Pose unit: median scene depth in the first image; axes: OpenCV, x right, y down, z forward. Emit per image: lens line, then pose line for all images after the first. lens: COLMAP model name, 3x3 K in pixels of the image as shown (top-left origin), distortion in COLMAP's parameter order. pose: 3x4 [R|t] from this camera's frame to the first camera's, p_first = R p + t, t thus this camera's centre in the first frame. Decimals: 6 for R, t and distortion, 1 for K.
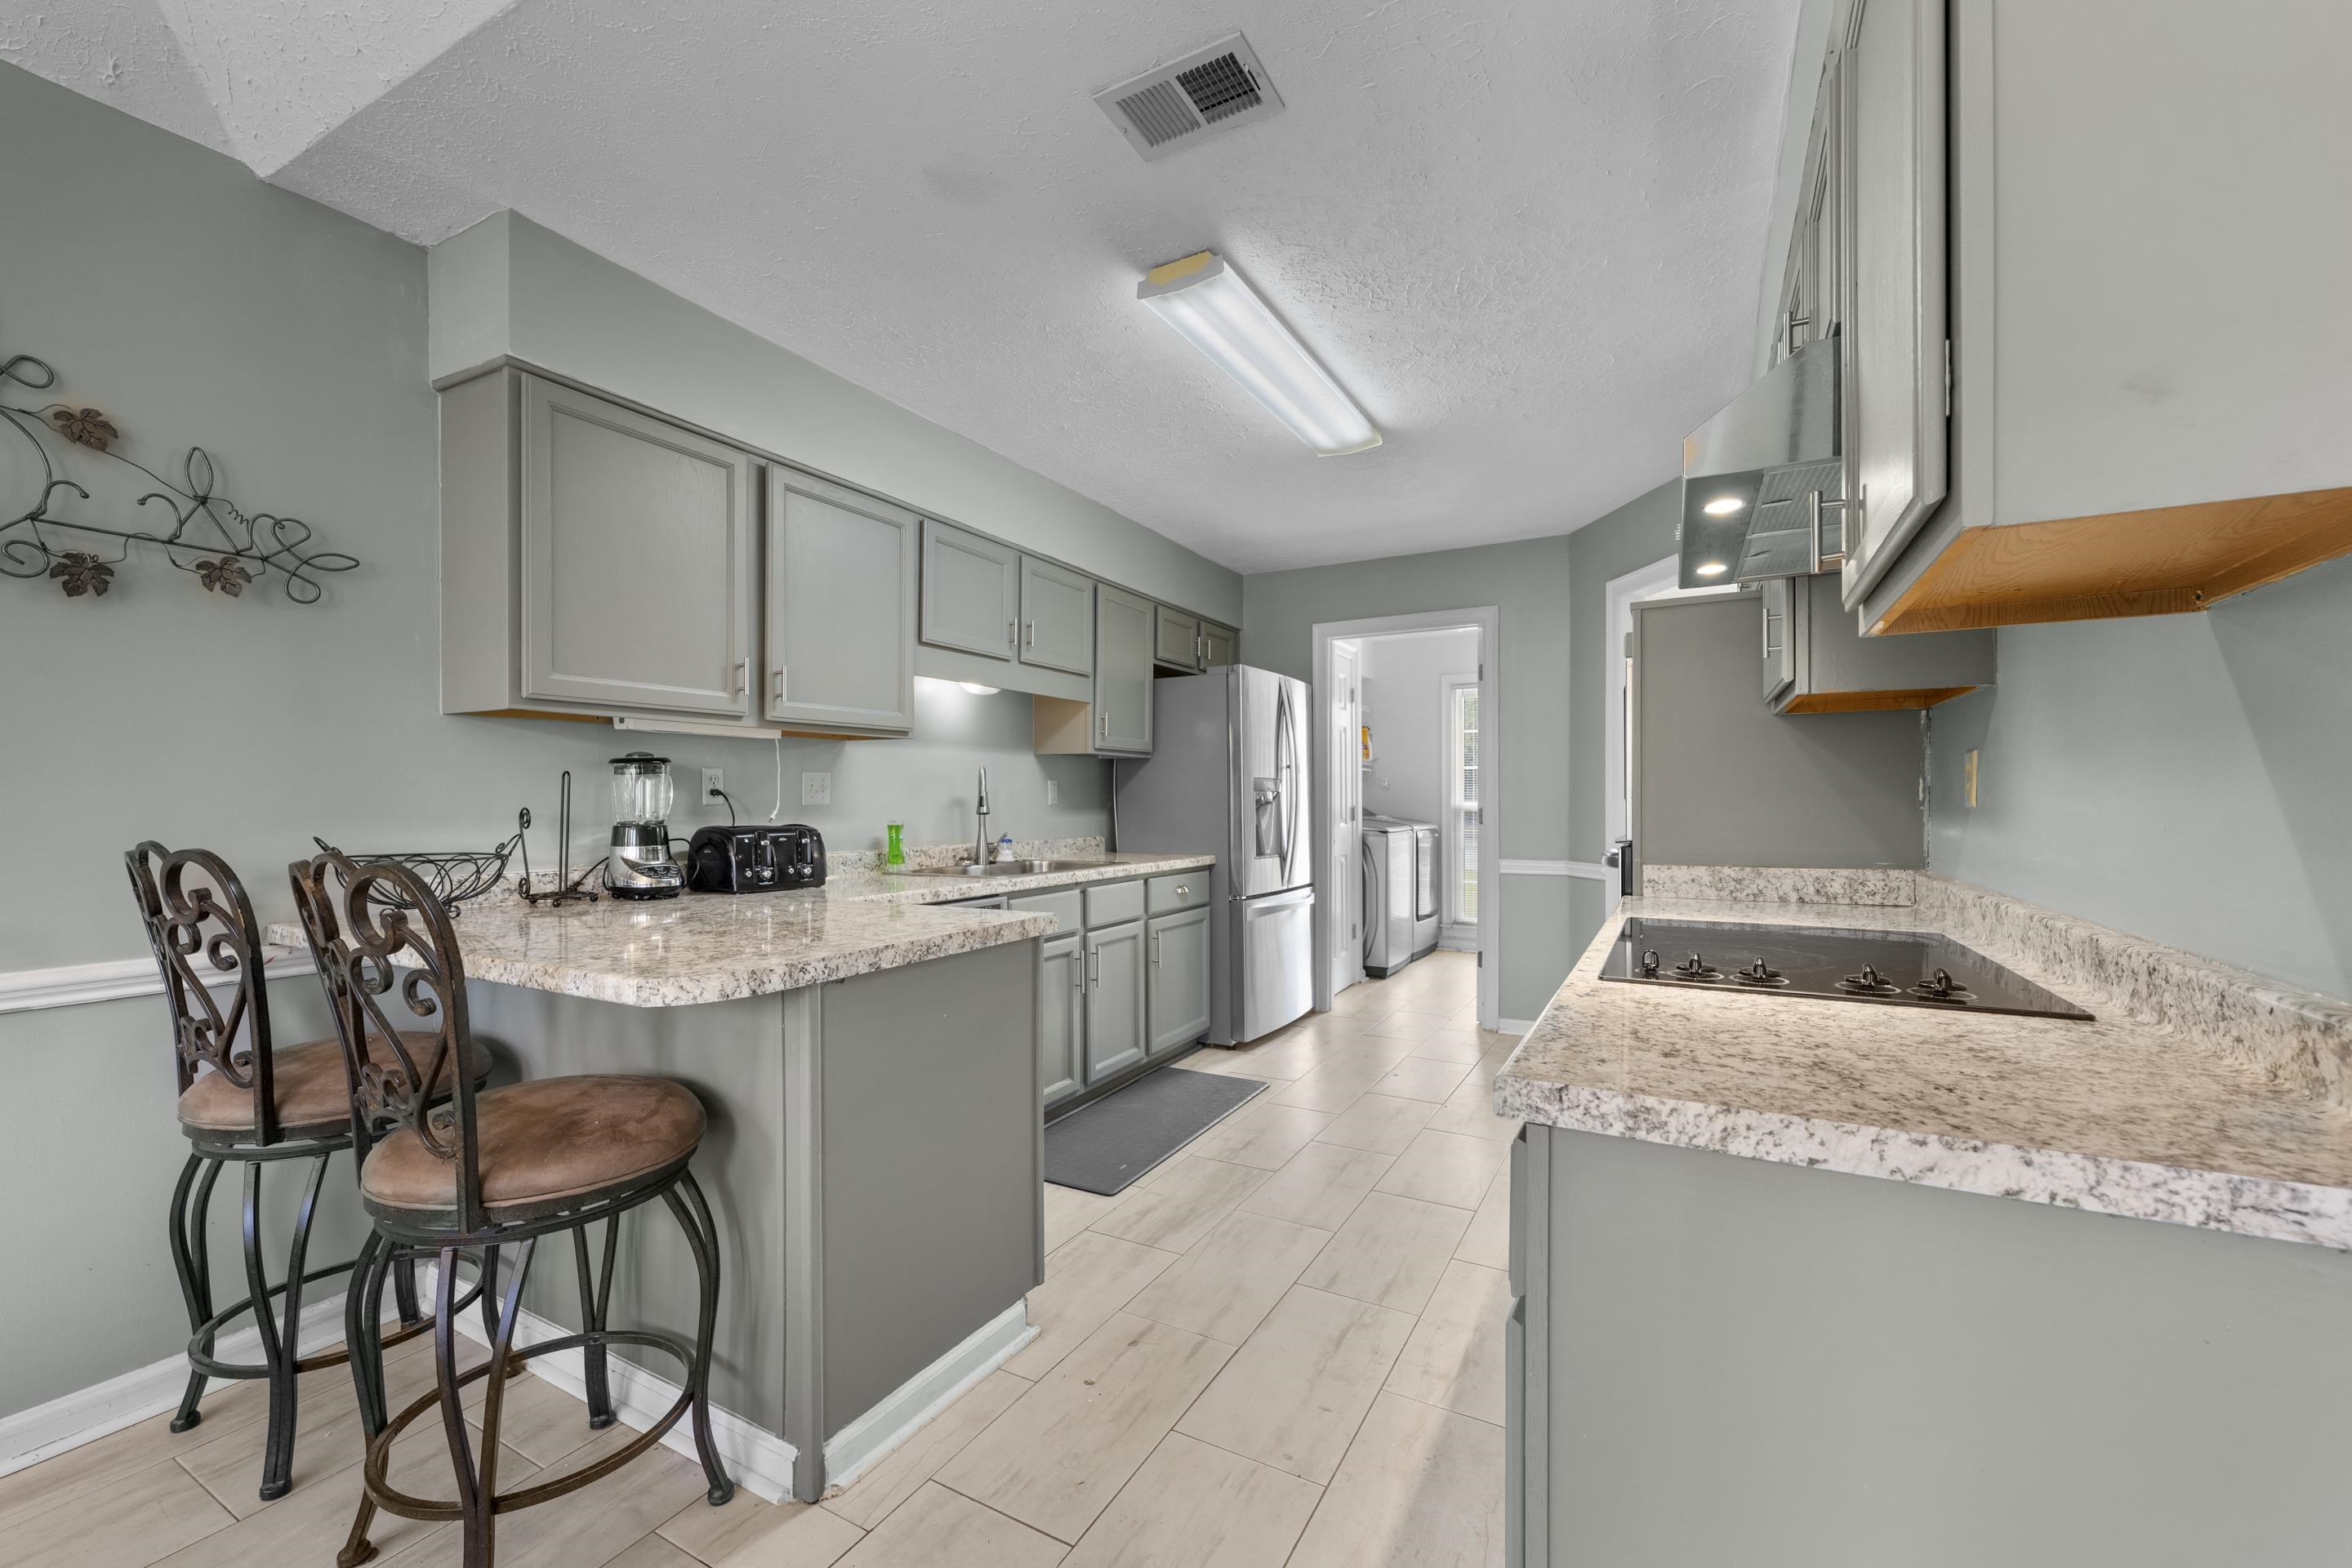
lens RADIAL K [[949.6, 0, 1165.9], [0, 949.6, 806.7], [0, 0, 1]] dist [0.001077, 0.000063]
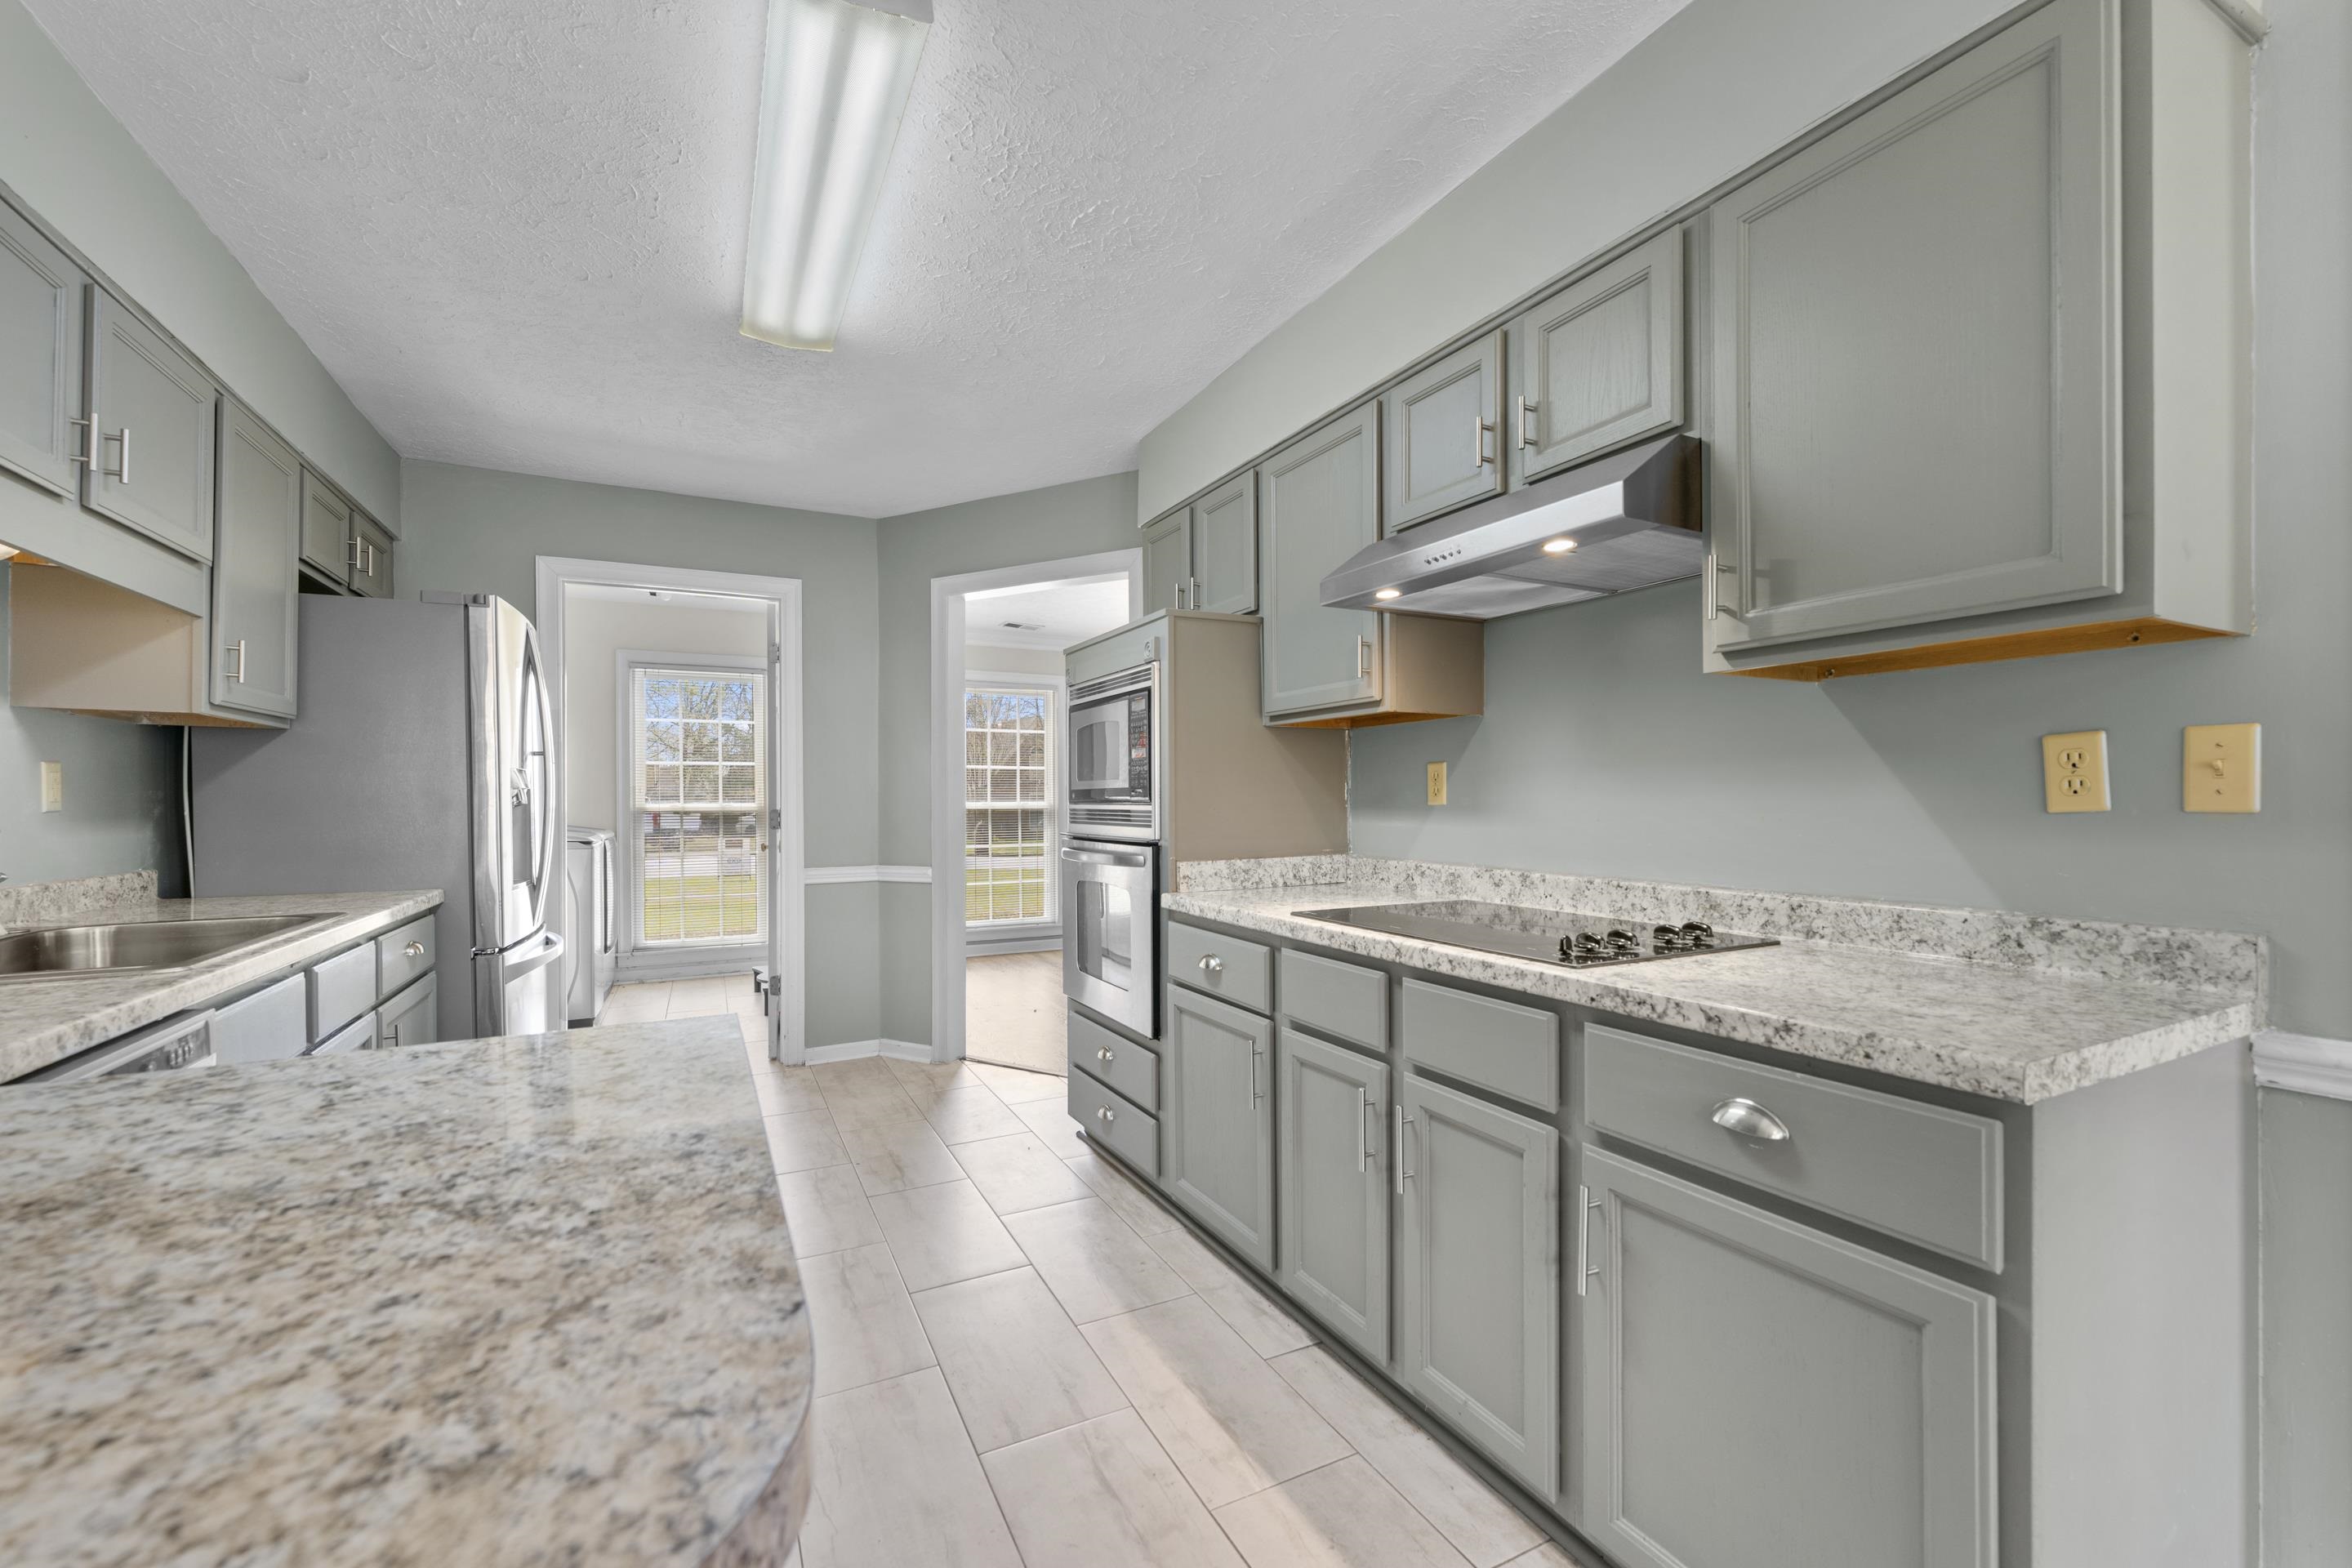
lens RADIAL K [[949.6, 0, 1176.3], [0, 949.6, 801.9], [0, 0, 1]] dist [0.001077, 0.000063]
pose [[0.551435, -0.002545, 0.834214, -0.296835], [0.008212, 0.999963, -0.002378, -0.001934], [-0.834178, 0.008162, 0.551435, 0.348955]]
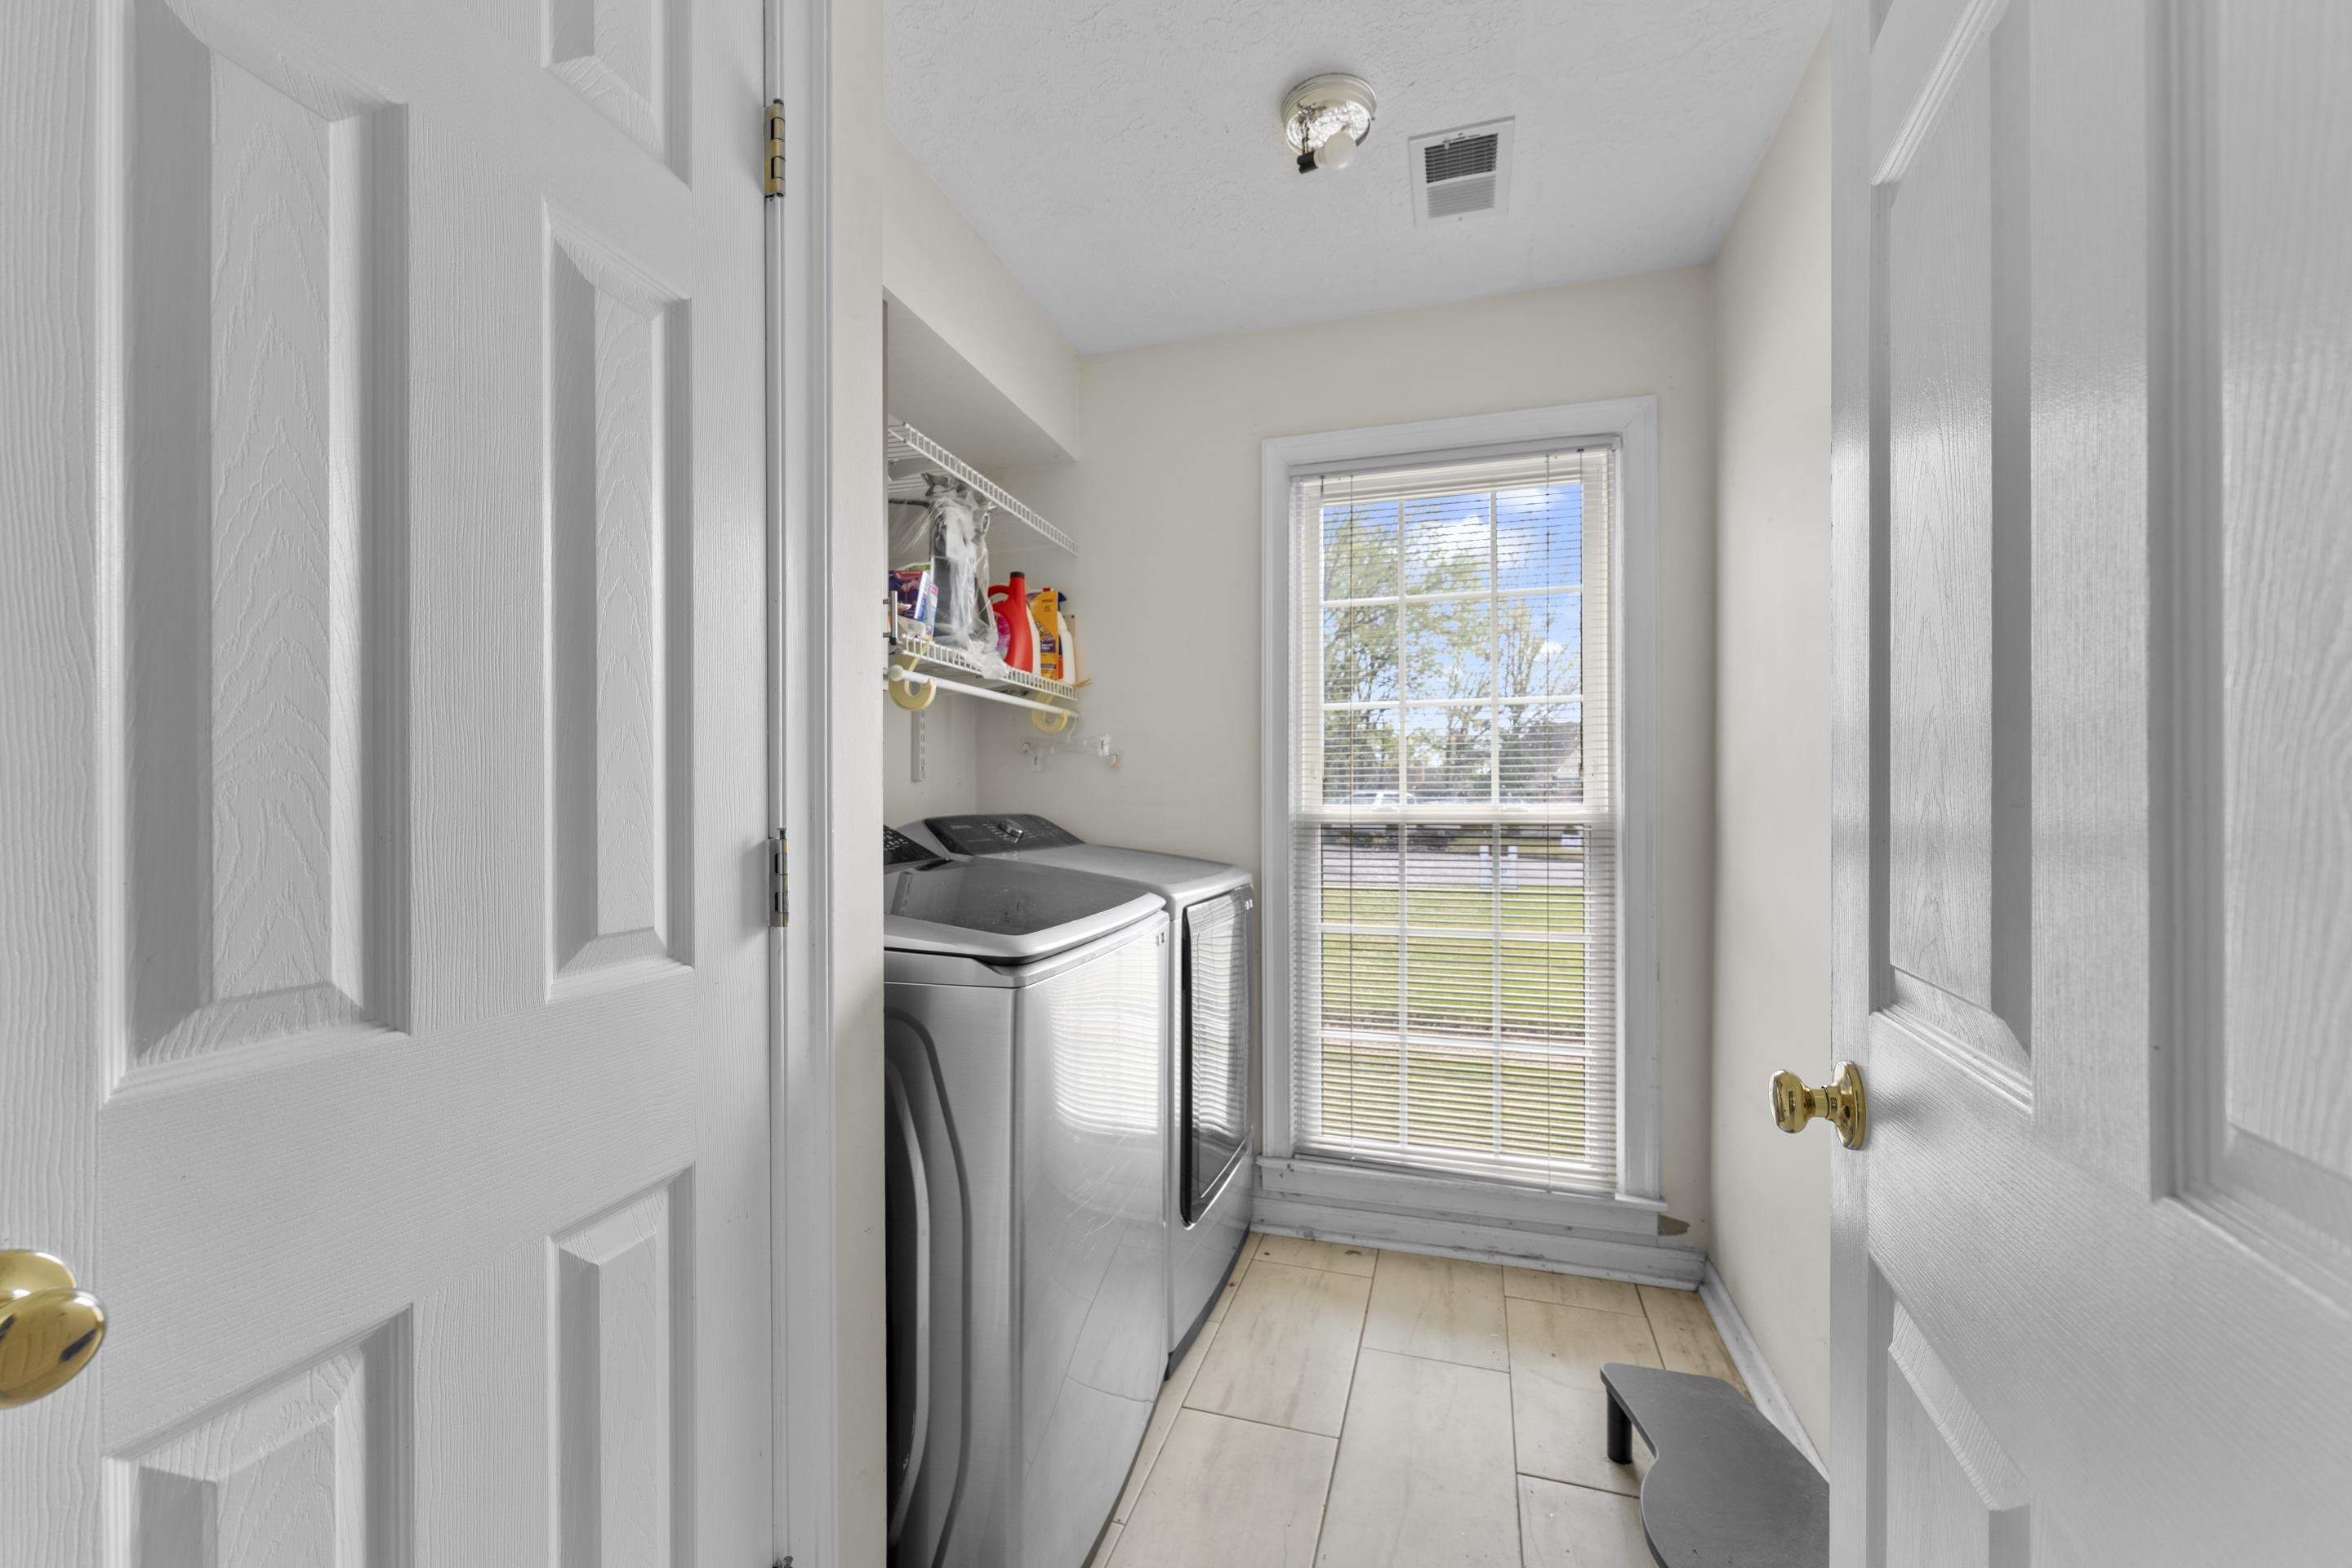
lens RADIAL K [[949.6, 0, 1169.1], [0, 949.6, 779.9], [0, 0, 1]] dist [0.001077, 0.000063]
pose [[0.986186, 0.006424, 0.165516, 0.462269], [-0.005941, 0.999977, -0.003412, -0.031492], [-0.165534, 0.002381, 0.986201, 1.552115]]
